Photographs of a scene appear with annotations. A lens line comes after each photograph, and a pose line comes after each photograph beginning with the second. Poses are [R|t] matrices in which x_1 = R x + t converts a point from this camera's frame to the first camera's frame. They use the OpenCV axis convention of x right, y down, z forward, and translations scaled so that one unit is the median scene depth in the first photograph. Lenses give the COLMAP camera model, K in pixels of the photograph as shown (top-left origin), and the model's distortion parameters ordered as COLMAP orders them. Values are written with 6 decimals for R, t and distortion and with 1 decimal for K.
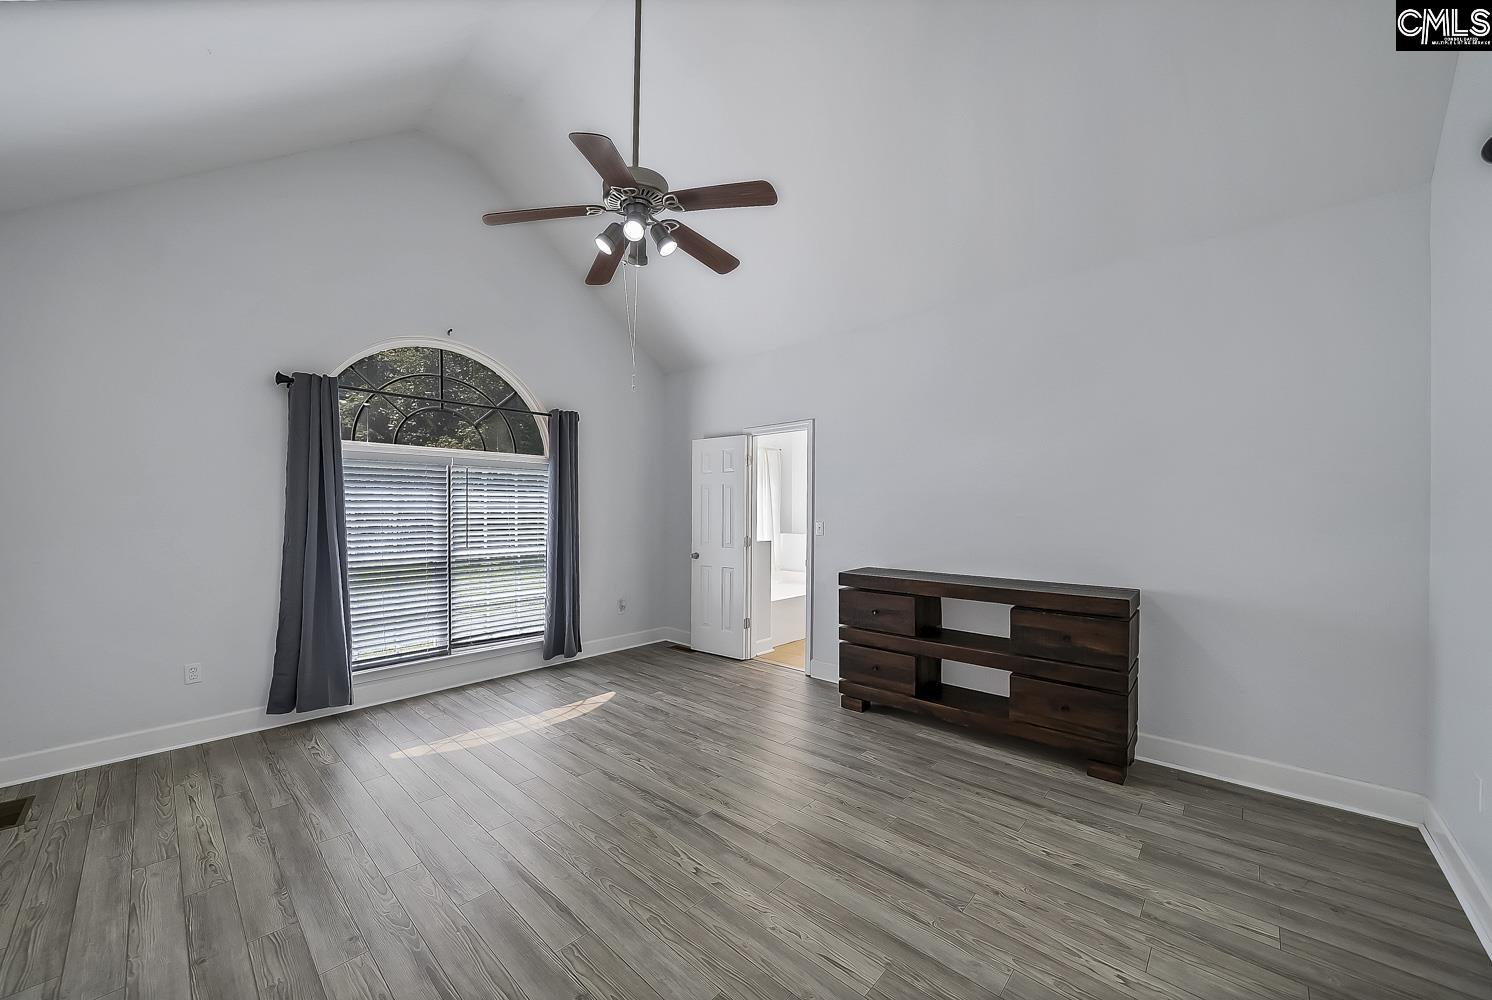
lens RADIAL K [[544.7, 0, 741.4], [0, 544.7, 519.2], [0, 0, 1]] dist [-0.002365, -0.000112]
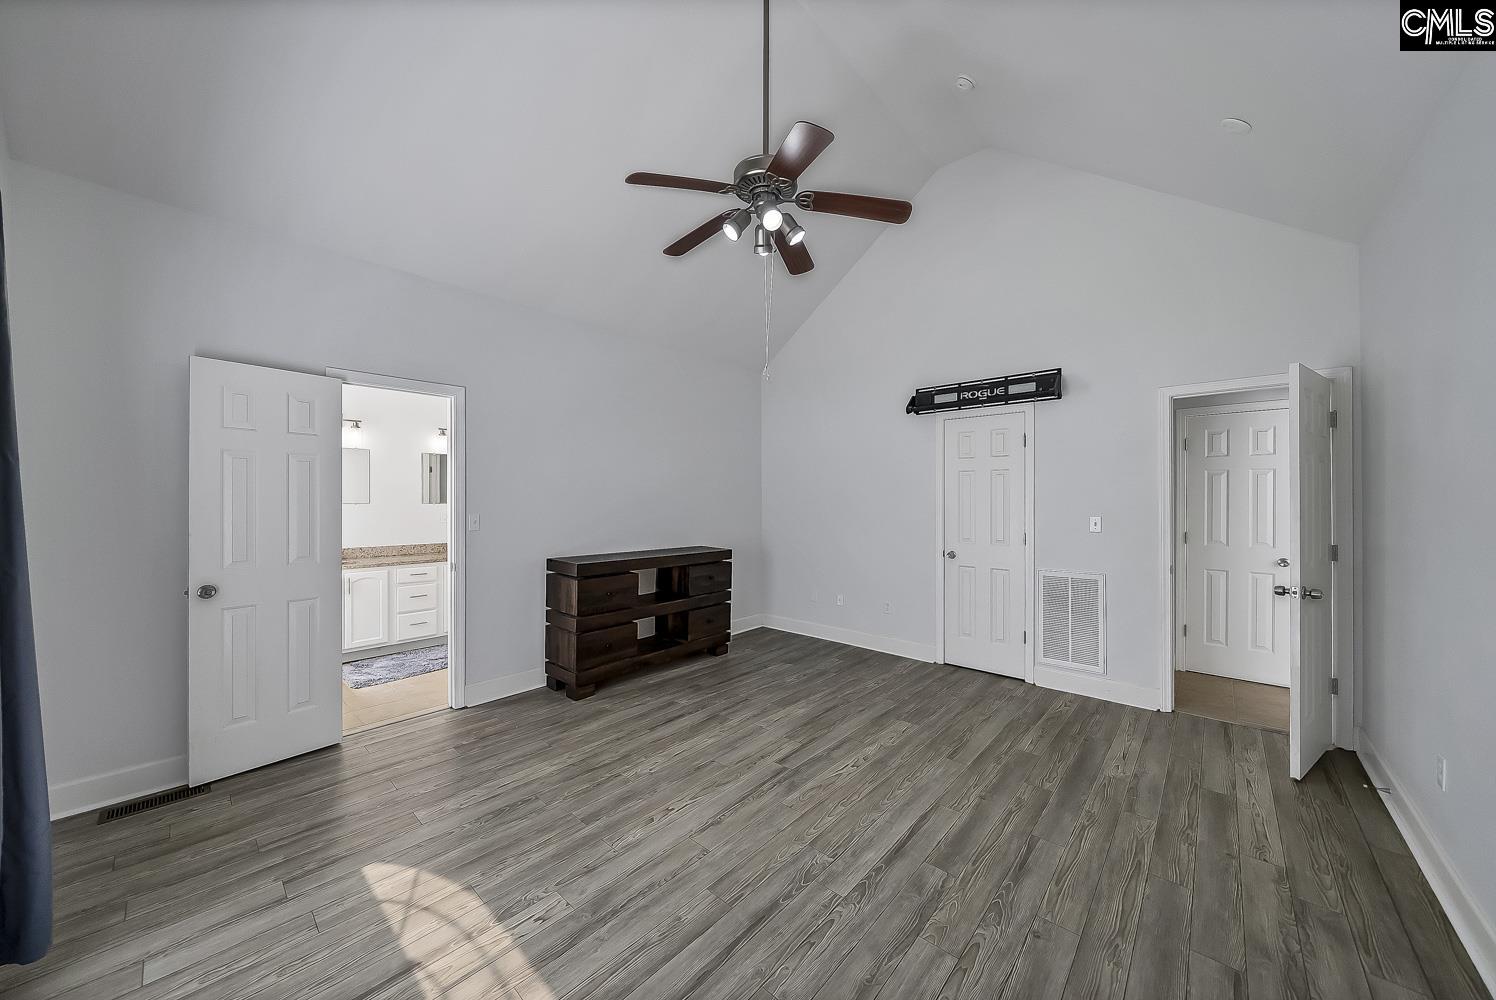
lens RADIAL K [[526.9, 0, 739.1], [0, 526.9, 499.6], [0, 0, 1]] dist [-0.003837, 0.000199]
pose [[-0.004963, 0.000280, 0.999988, -0.862235], [0.012417, 0.999923, -0.000219, -0.015701], [-0.999911, 0.012416, -0.004966, 0.793474]]
